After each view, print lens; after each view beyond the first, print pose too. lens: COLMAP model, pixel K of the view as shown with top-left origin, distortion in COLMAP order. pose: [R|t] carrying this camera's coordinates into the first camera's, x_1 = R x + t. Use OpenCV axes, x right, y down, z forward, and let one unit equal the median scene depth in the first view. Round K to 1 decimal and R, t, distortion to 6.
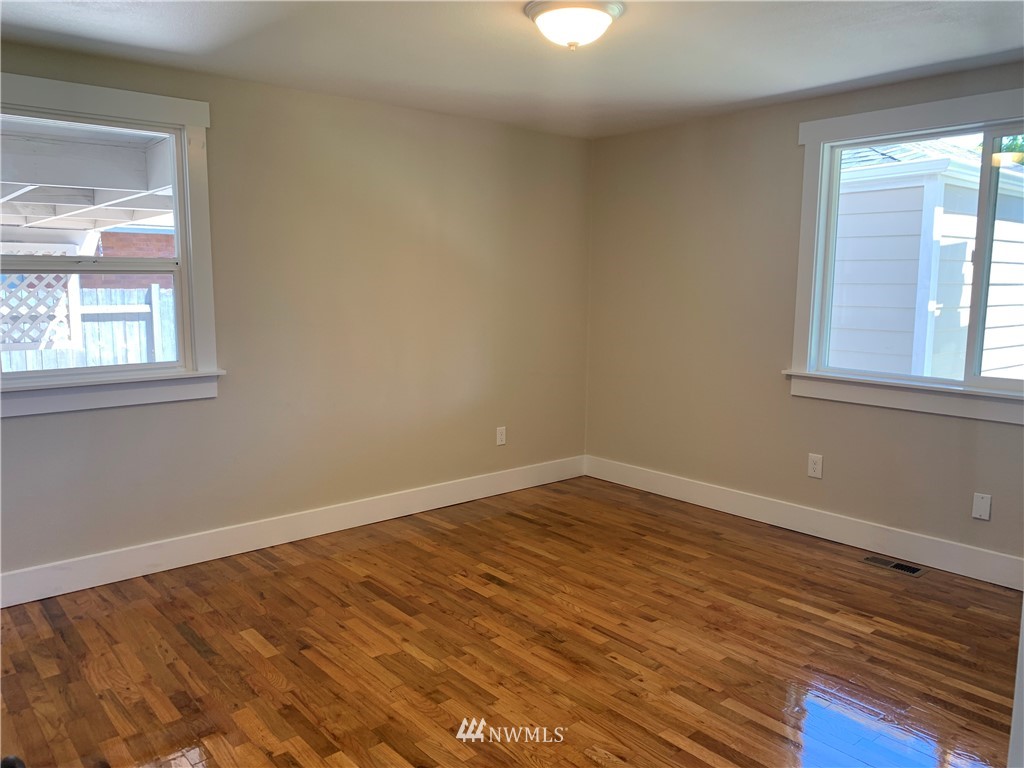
lens RADIAL K [[781.8, 0, 519.0], [0, 781.8, 386.9], [0, 0, 1]] dist [0.039530, -0.043741]
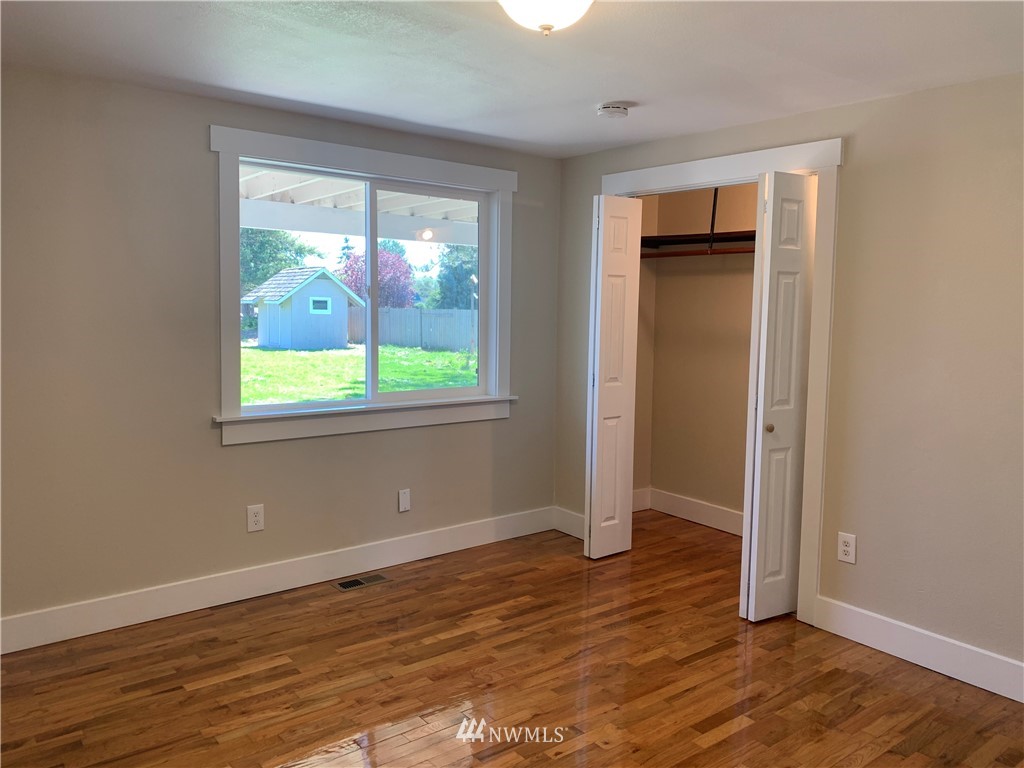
lens RADIAL K [[781.8, 0, 505.8], [0, 781.8, 381.8], [0, 0, 1]] dist [0.039530, -0.043741]
pose [[0.039739, -0.102549, 0.993934, -0.538563], [0.117103, 0.988343, 0.097290, -0.118163], [-0.992324, 0.112526, 0.051284, 0.735557]]
